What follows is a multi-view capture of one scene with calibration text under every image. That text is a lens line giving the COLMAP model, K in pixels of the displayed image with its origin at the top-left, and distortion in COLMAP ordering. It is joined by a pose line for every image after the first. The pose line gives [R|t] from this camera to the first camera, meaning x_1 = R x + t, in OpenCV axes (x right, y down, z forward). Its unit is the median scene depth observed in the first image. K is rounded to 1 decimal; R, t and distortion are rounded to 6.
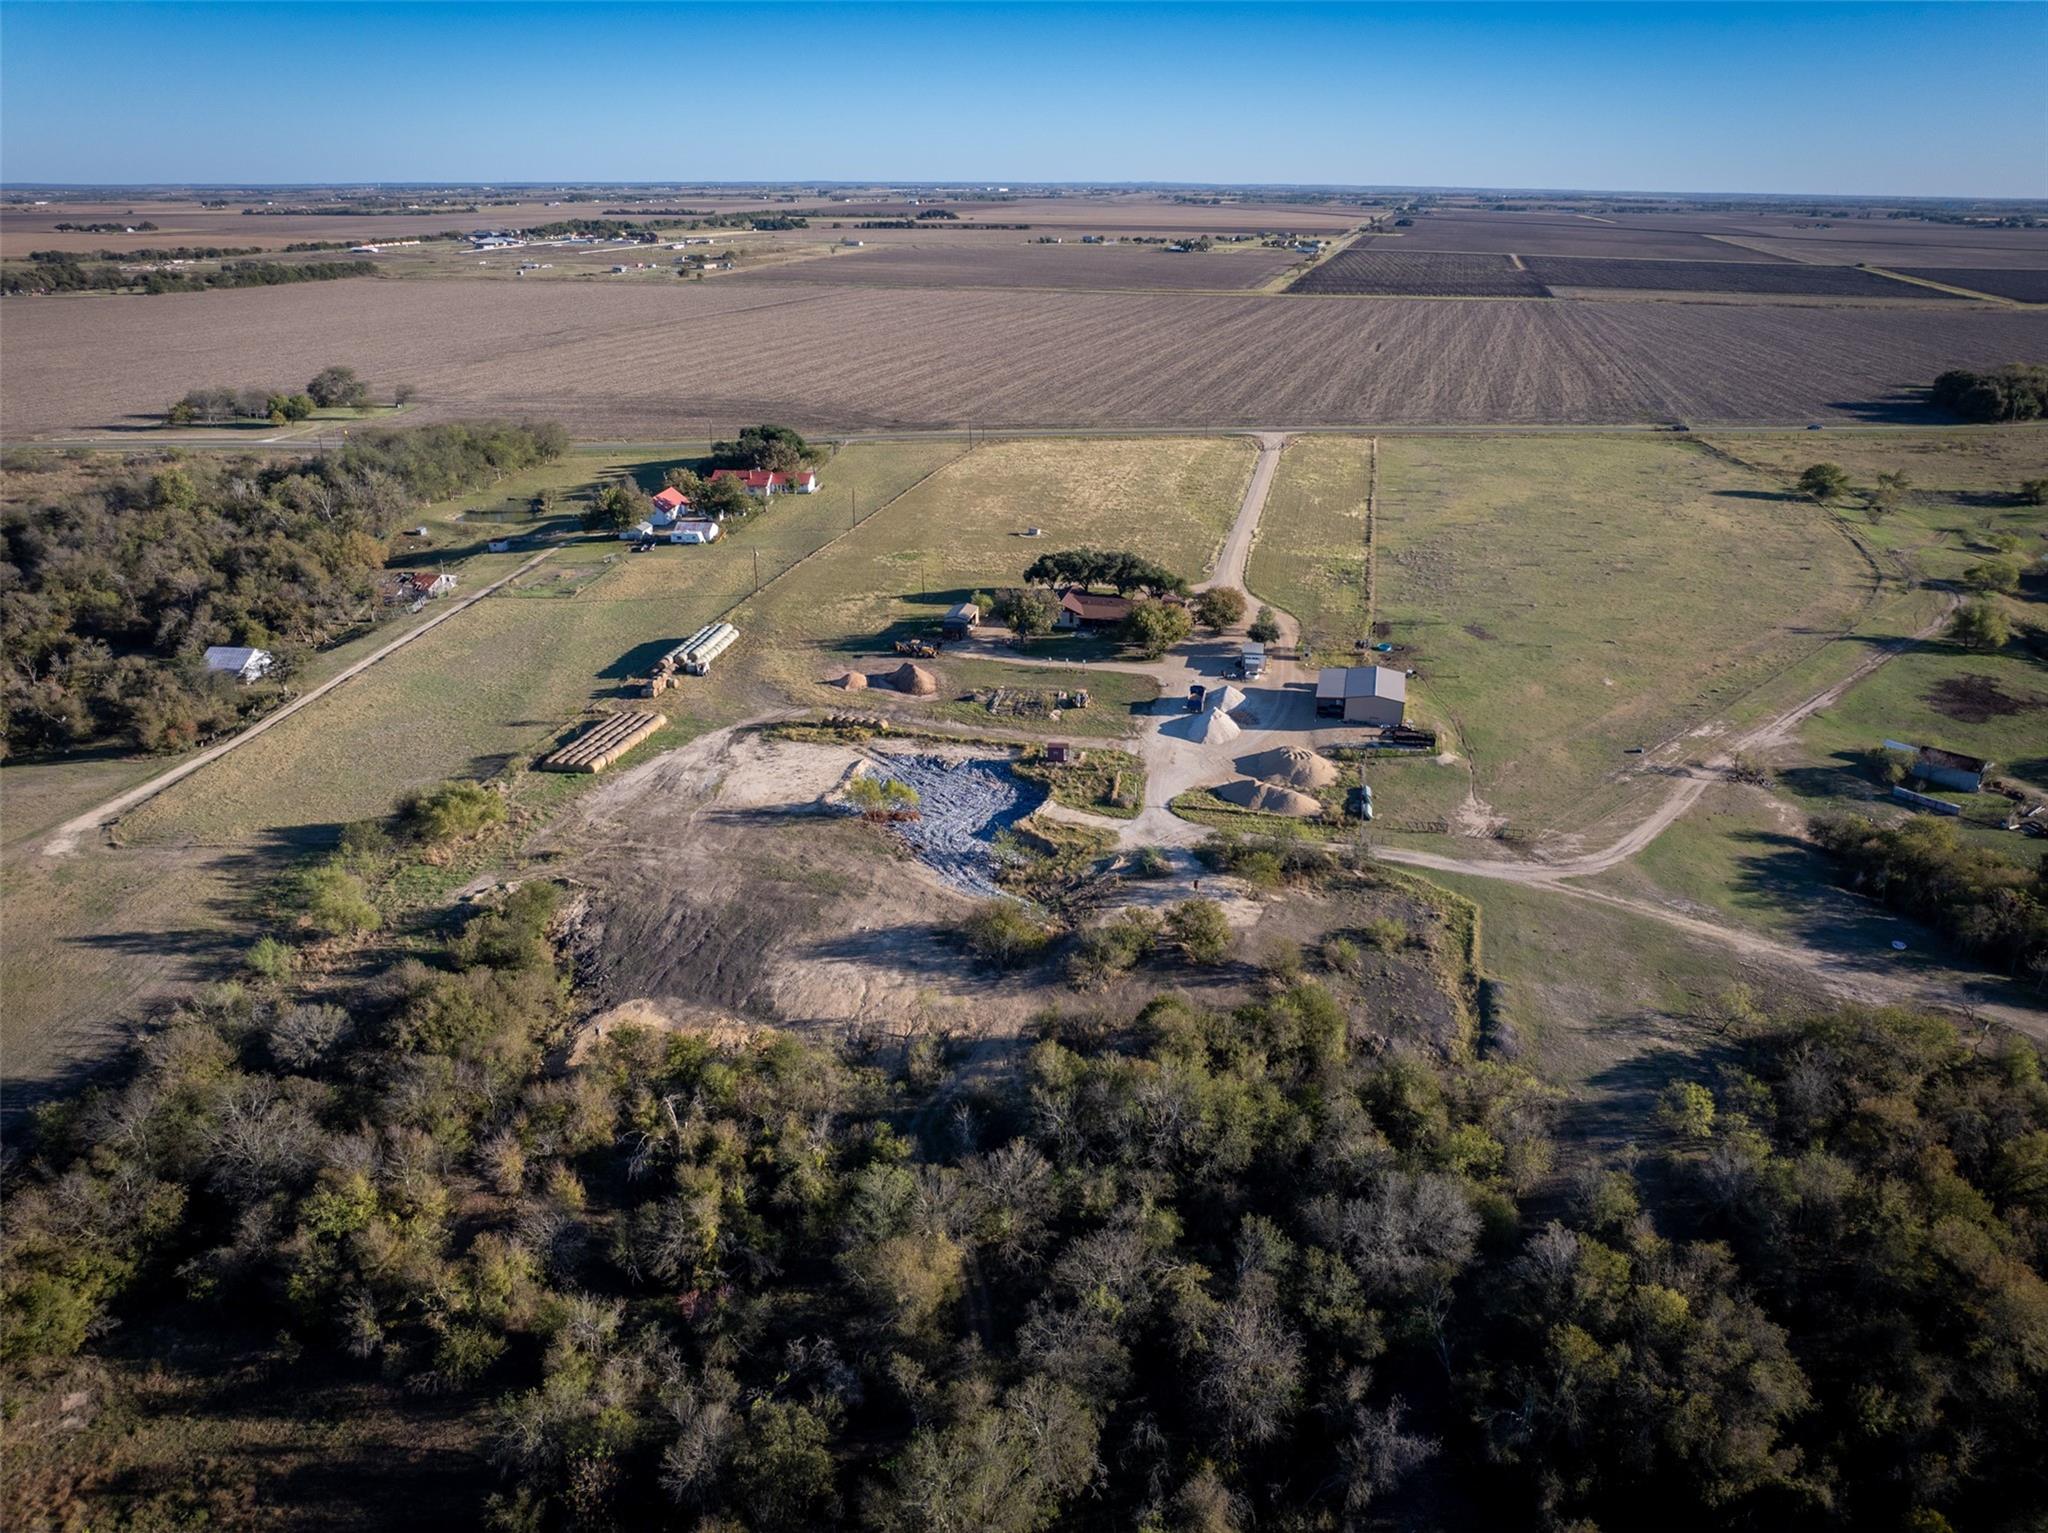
lens RADIAL K [[1432.7, 0, 1024.0], [0, 1432.7, 766.5], [0, 0, 1]] dist [-0.039674, 0.011053]
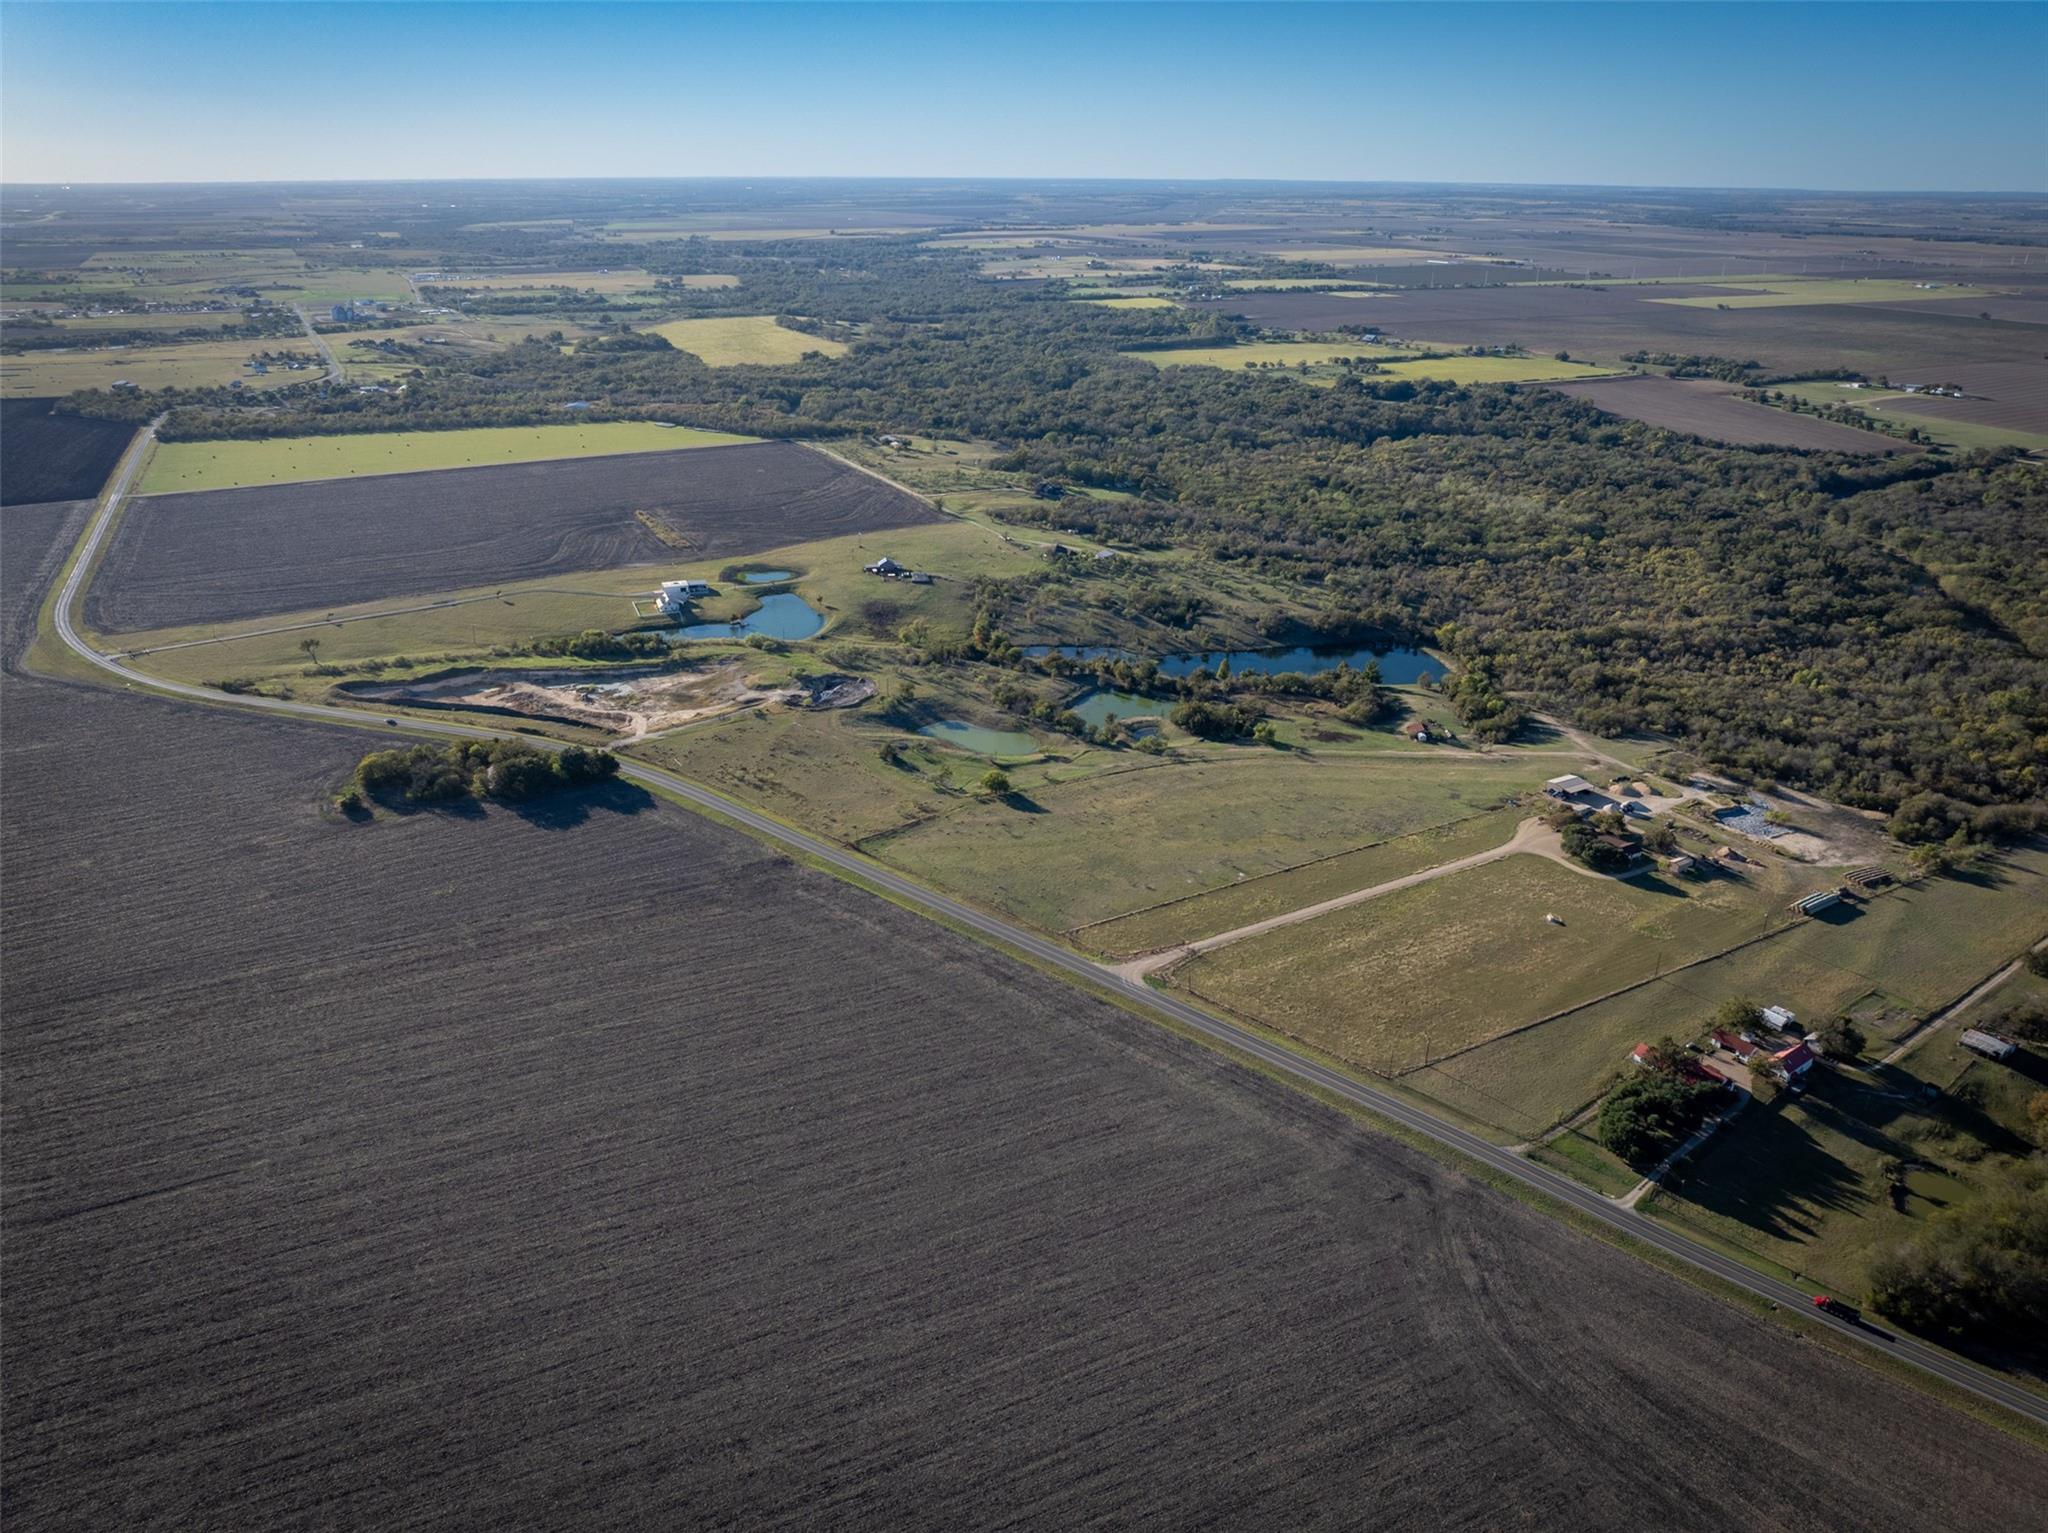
lens RADIAL K [[1432.7, 0, 1024.0], [0, 1432.7, 766.5], [0, 0, 1]] dist [-0.039674, 0.011053]
pose [[-0.683481, -0.291598, 0.669197, -0.792468], [0.272212, 0.748806, 0.604310, -1.852041], [-0.677314, 0.595198, -0.432418, 2.648033]]
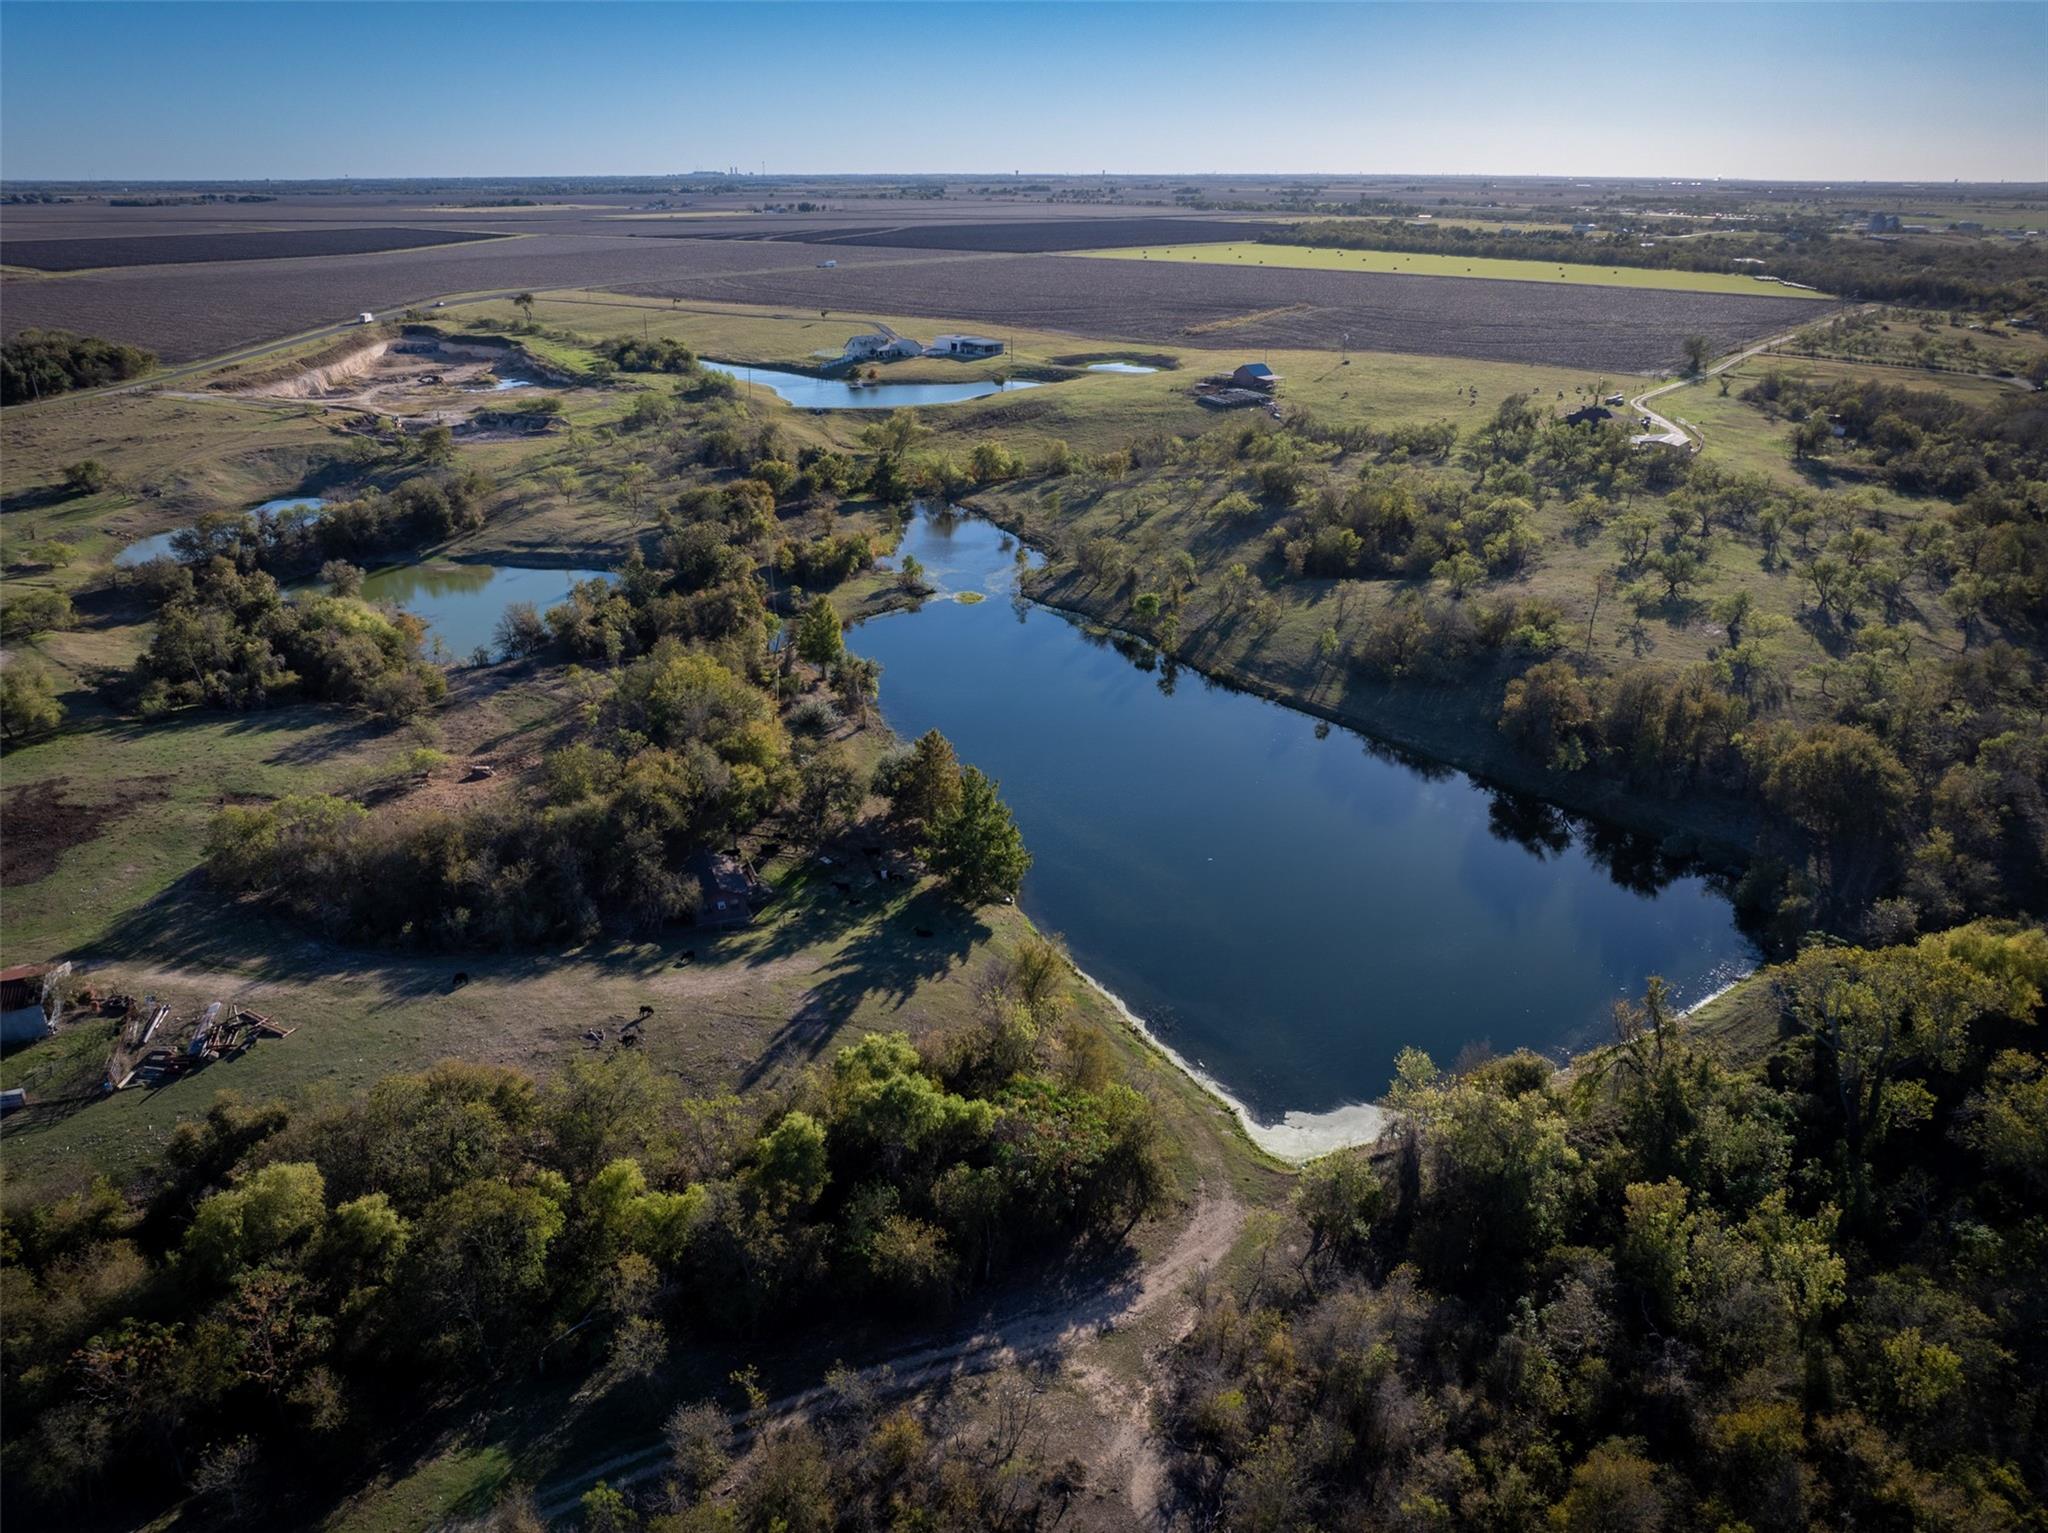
lens RADIAL K [[1439.4, 0, 1024.0], [0, 1439.4, 766.5], [0, 0, 1]] dist [-0.062479, 0.040918]
pose [[0.403491, -0.359373, 0.841455, 0.330489], [0.351014, 0.910072, 0.220361, -0.057184], [-0.844976, 0.206449, 0.493350, 0.305122]]
